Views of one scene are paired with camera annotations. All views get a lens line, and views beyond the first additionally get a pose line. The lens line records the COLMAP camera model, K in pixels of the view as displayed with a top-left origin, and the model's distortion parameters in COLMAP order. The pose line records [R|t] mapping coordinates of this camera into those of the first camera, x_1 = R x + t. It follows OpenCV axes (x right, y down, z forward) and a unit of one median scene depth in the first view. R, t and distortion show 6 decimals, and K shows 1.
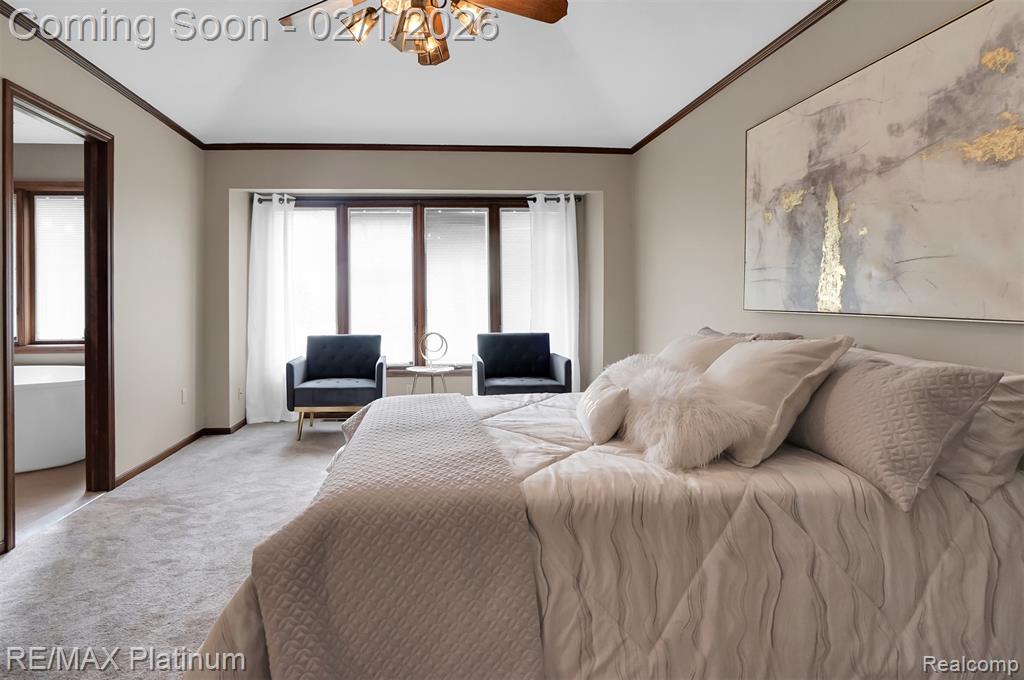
lens RADIAL K [[539.8, 0, 498.2], [0, 539.8, 326.4], [0, 0, 1]] dist [-0.049433, 0.022907]
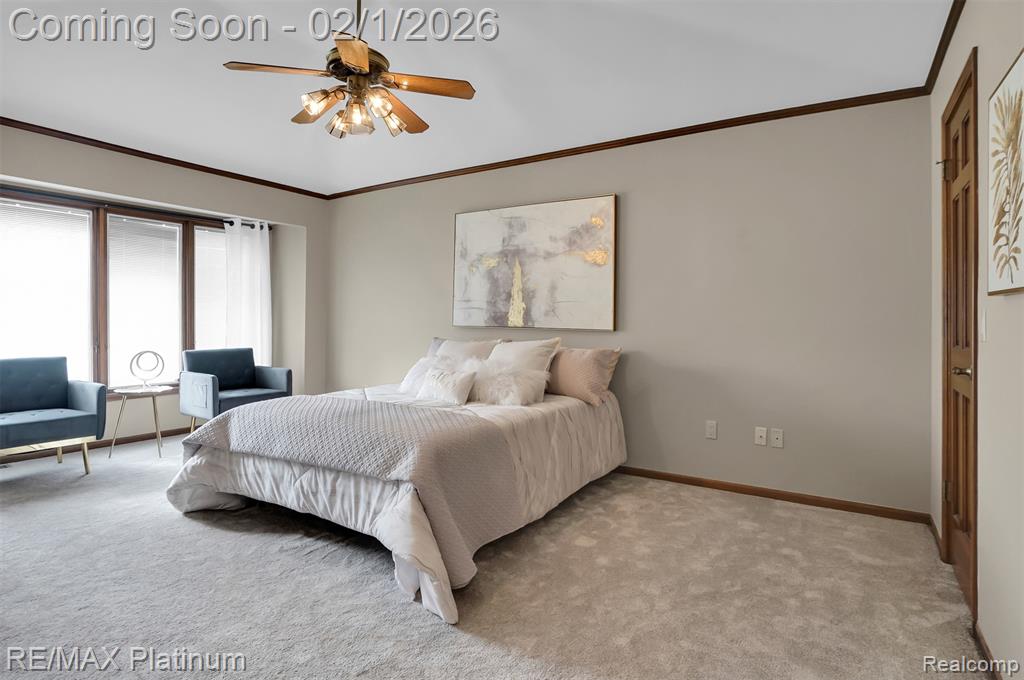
lens RADIAL K [[539.8, 0, 498.2], [0, 539.8, 326.4], [0, 0, 1]] dist [-0.049433, 0.022907]
pose [[0.622917, 0.000456, 0.782288, -0.786409], [0.026294, 0.999423, -0.021520, 0.008735], [-0.781846, 0.033975, 0.622545, -0.107624]]
